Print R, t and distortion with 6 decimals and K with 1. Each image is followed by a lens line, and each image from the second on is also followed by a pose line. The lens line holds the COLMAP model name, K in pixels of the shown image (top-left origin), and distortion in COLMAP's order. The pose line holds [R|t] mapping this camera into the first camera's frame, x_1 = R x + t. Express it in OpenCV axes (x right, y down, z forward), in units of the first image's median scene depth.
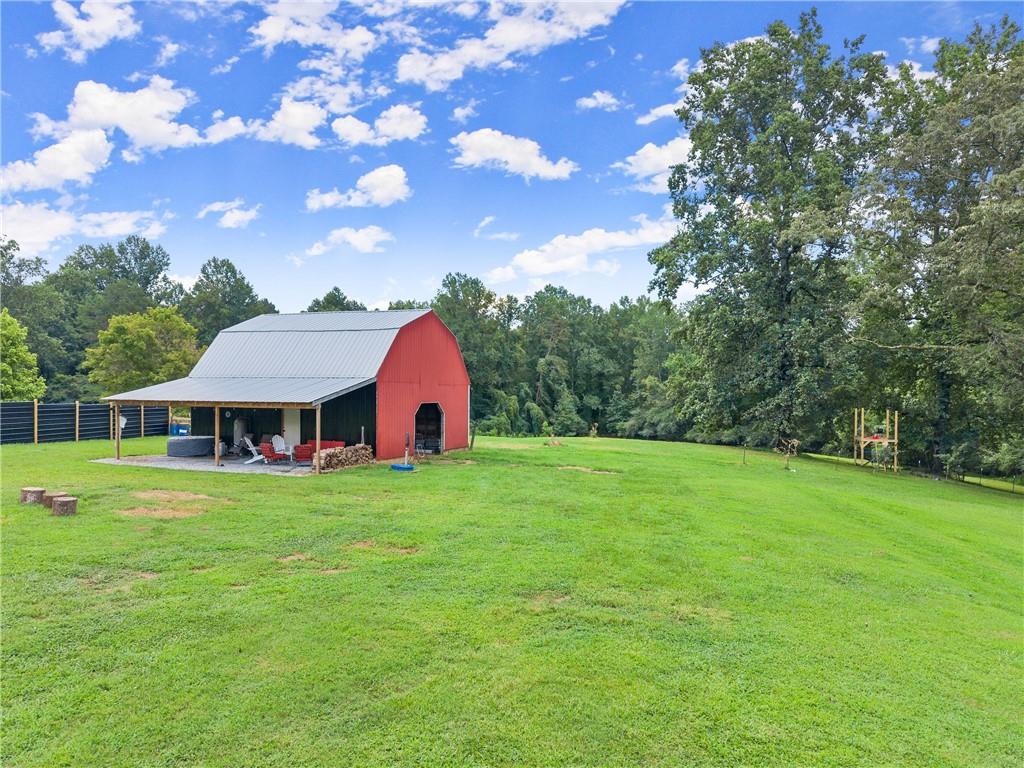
lens RADIAL K [[691.9, 0, 508.1], [0, 691.9, 394.2], [0, 0, 1]] dist [0.083623, -0.095954]
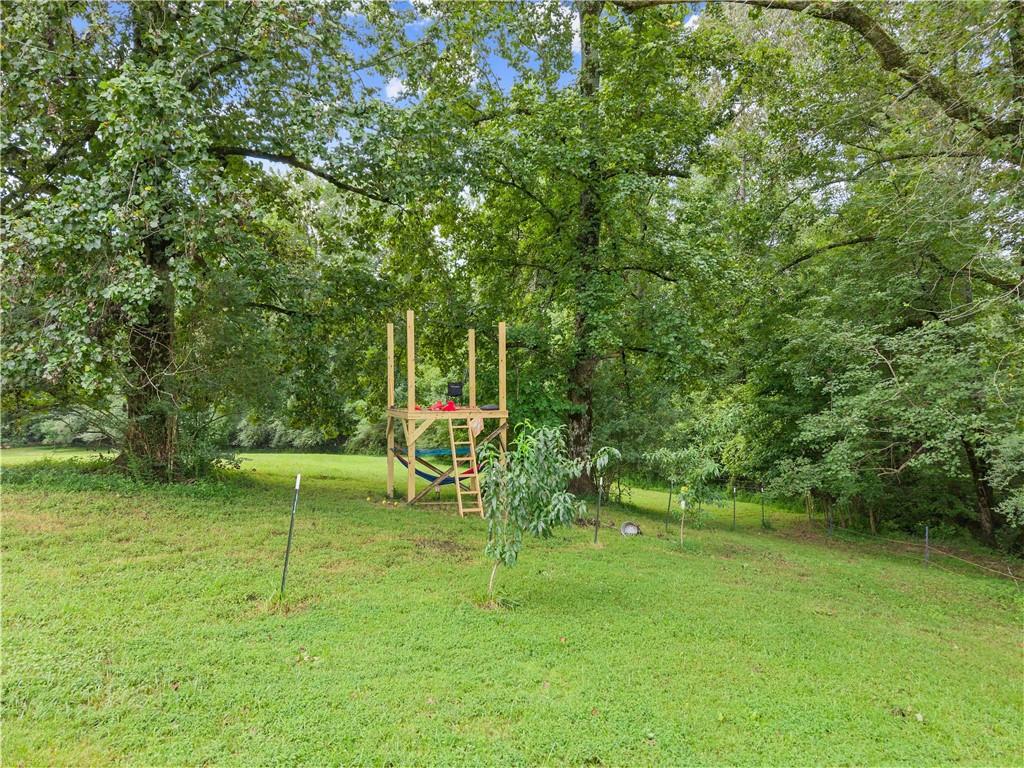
lens RADIAL K [[691.9, 0, 508.1], [0, 691.9, 394.2], [0, 0, 1]] dist [0.083623, -0.095954]
pose [[0.802277, -0.024693, 0.596440, 0.117618], [0.021678, 0.999690, 0.012229, 0.016833], [-0.596558, 0.003118, 0.802564, 0.243824]]
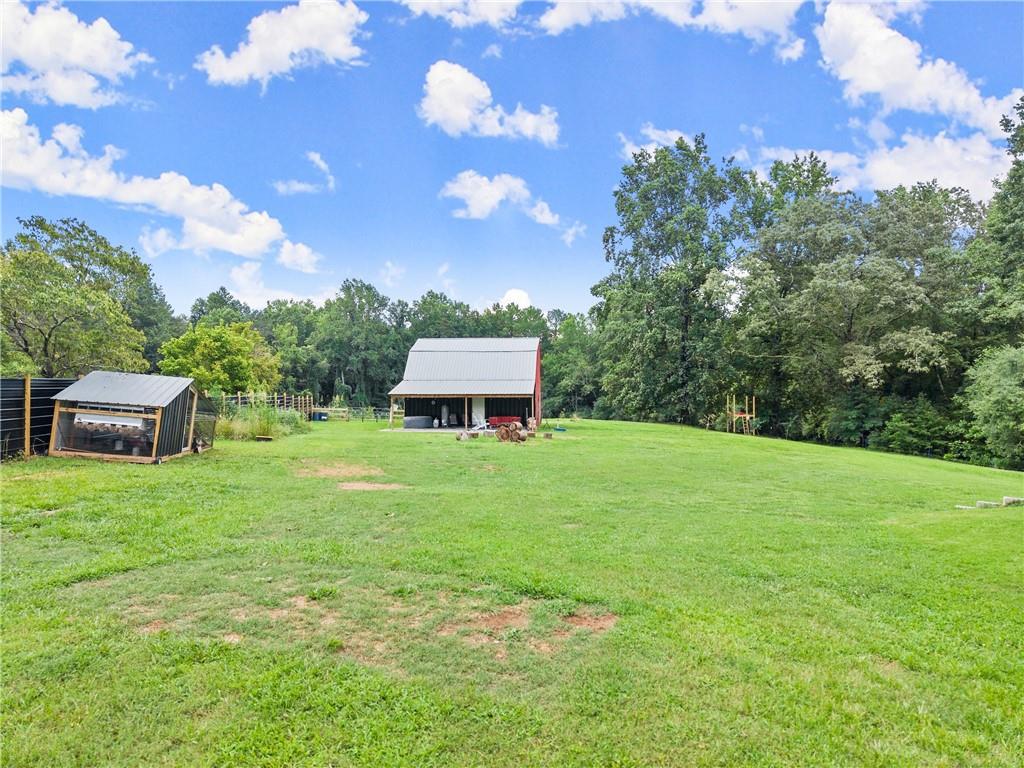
lens RADIAL K [[672.7, 0, 512.0], [0, 672.7, 384.0], [0, 0, 1]] dist [0.078304, -0.085716]
pose [[0.965344, -0.009422, 0.260812, -0.117176], [0.010854, 0.999933, -0.004051, -0.001217], [-0.260756, 0.006741, 0.965381, -0.103241]]
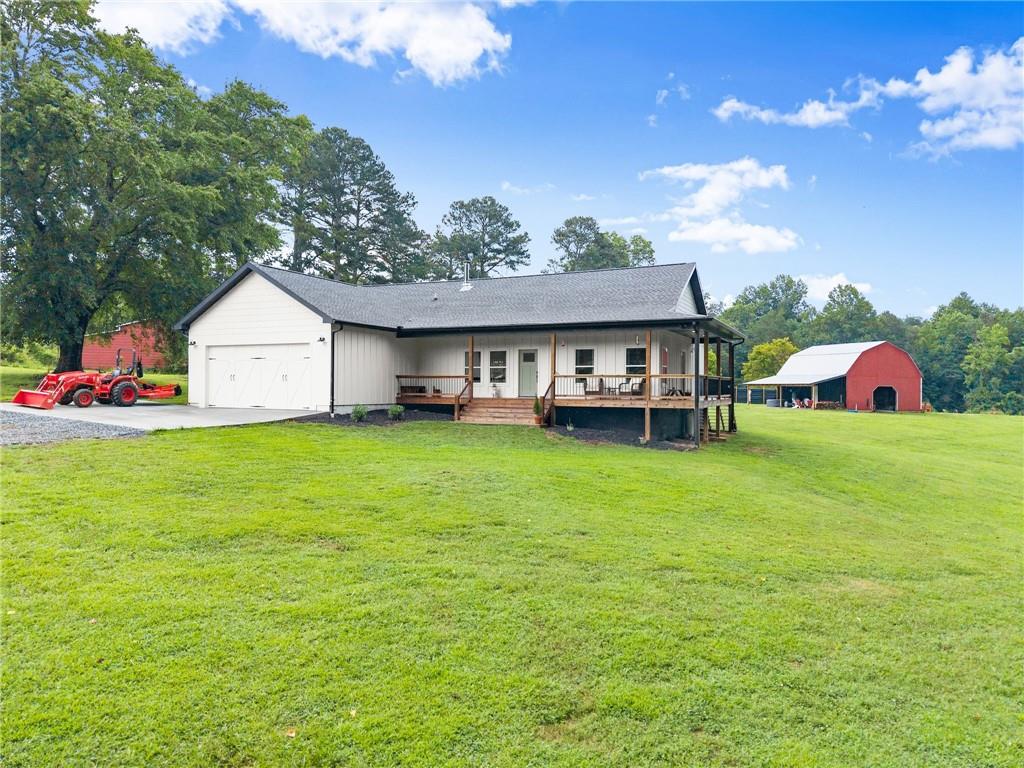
lens RADIAL K [[672.7, 0, 512.0], [0, 672.7, 384.0], [0, 0, 1]] dist [0.078304, -0.085716]
pose [[0.635182, -0.004955, -0.772347, 0.152446], [-0.009057, 0.999863, -0.013863, 0.009095], [0.772310, 0.015800, 0.635050, -0.234676]]
